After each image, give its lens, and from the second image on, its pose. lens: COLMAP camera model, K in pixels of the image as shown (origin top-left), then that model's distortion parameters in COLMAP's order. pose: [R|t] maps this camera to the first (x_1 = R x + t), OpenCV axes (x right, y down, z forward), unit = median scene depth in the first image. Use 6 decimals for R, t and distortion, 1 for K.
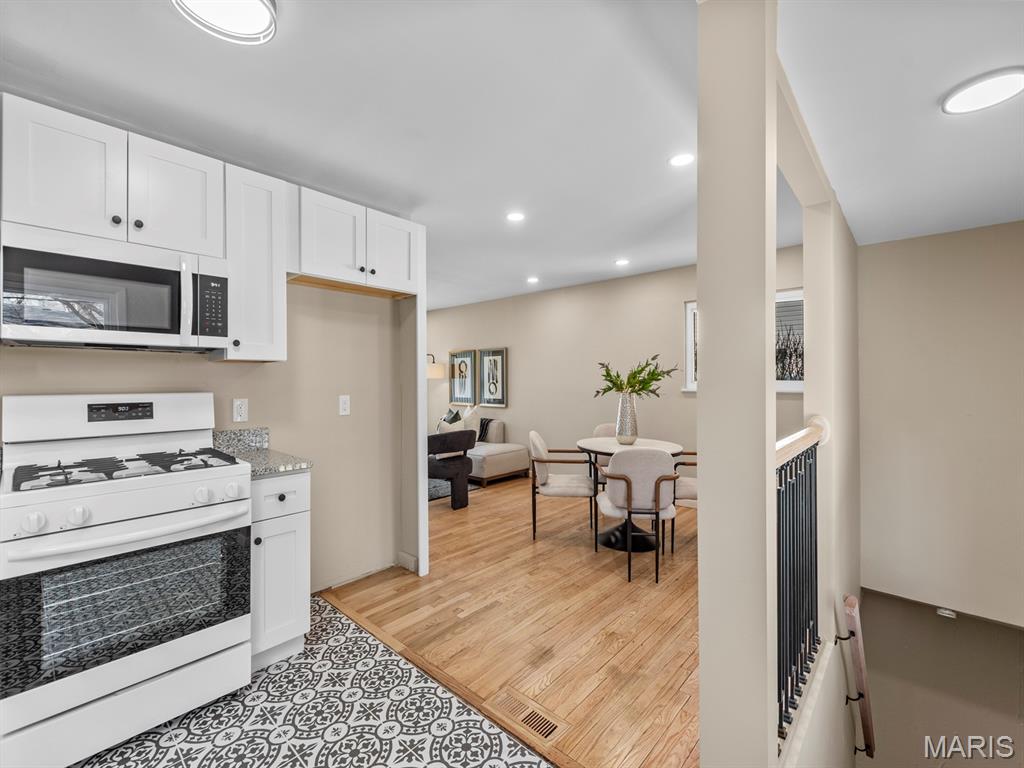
lens RADIAL K [[444.9, 0, 508.6], [0, 444.9, 381.1], [0, 0, 1]] dist [0.001622, -0.001808]
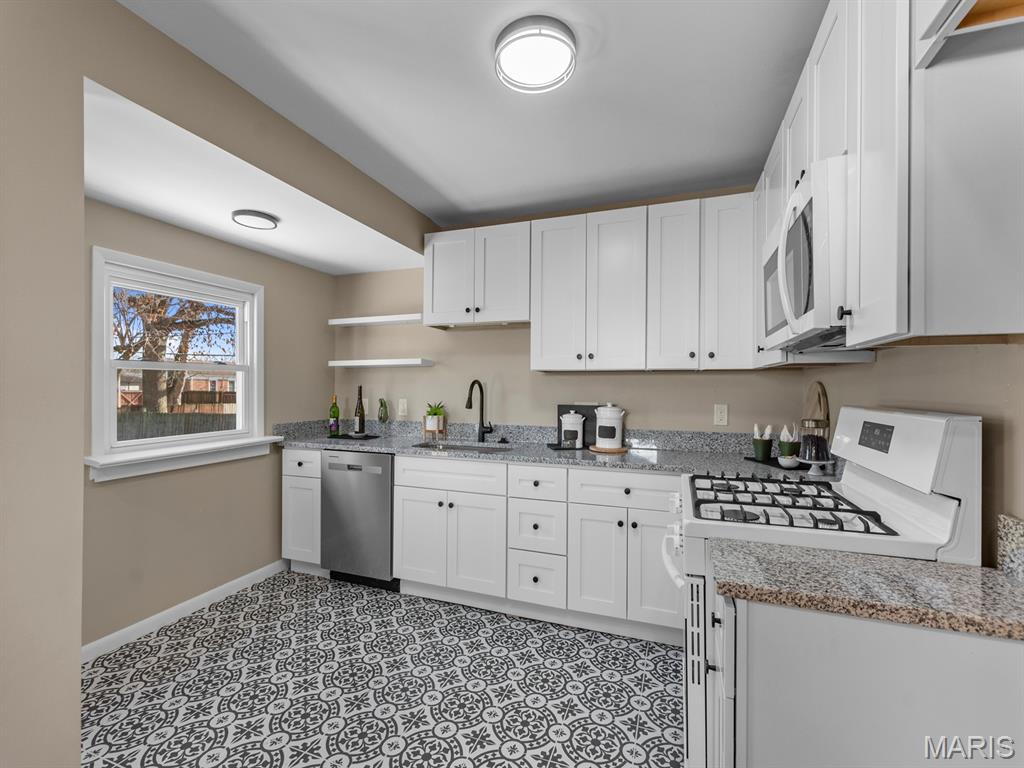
lens RADIAL K [[444.9, 0, 513.5], [0, 444.9, 386.1], [0, 0, 1]] dist [0.001622, -0.001808]
pose [[-0.926136, -0.003556, -0.377172, -0.101217], [-0.003590, 0.999993, -0.000613, -0.004678], [0.377172, 0.000786, -0.926143, 1.372806]]
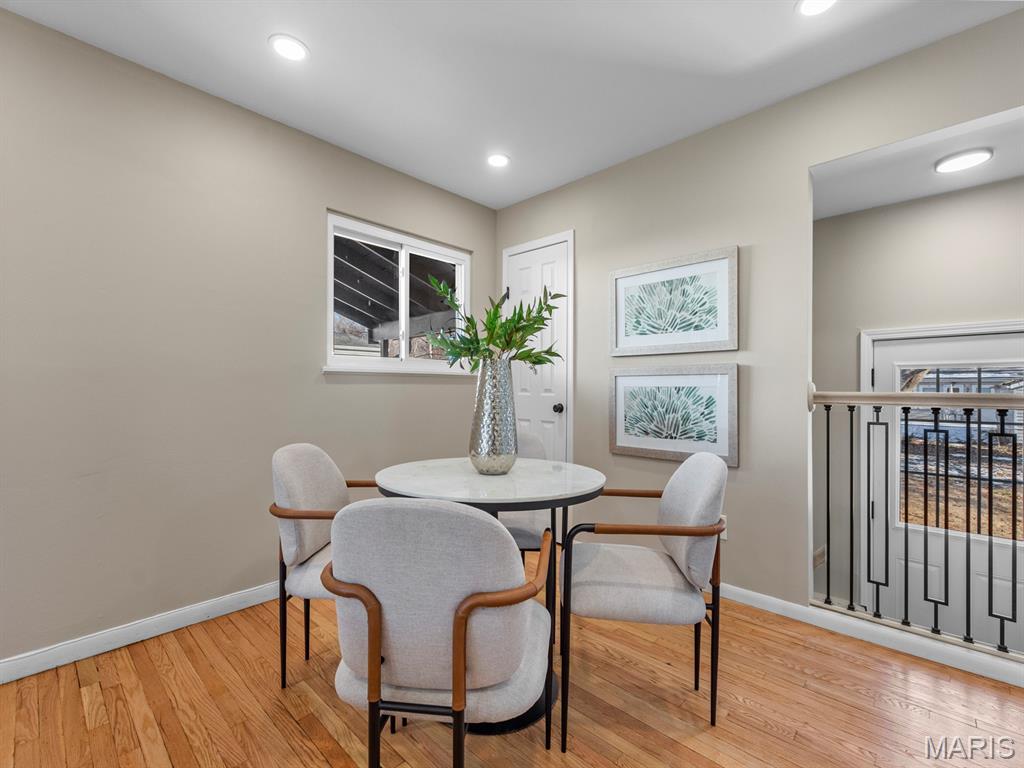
lens RADIAL K [[444.9, 0, 510.2], [0, 444.9, 391.7], [0, 0, 1]] dist [0.001622, -0.001808]
pose [[0.024447, -0.002875, 0.999697, -0.340320], [-0.003052, 0.999991, 0.002951, 0.104332], [-0.999696, -0.003123, 0.024438, 1.754396]]
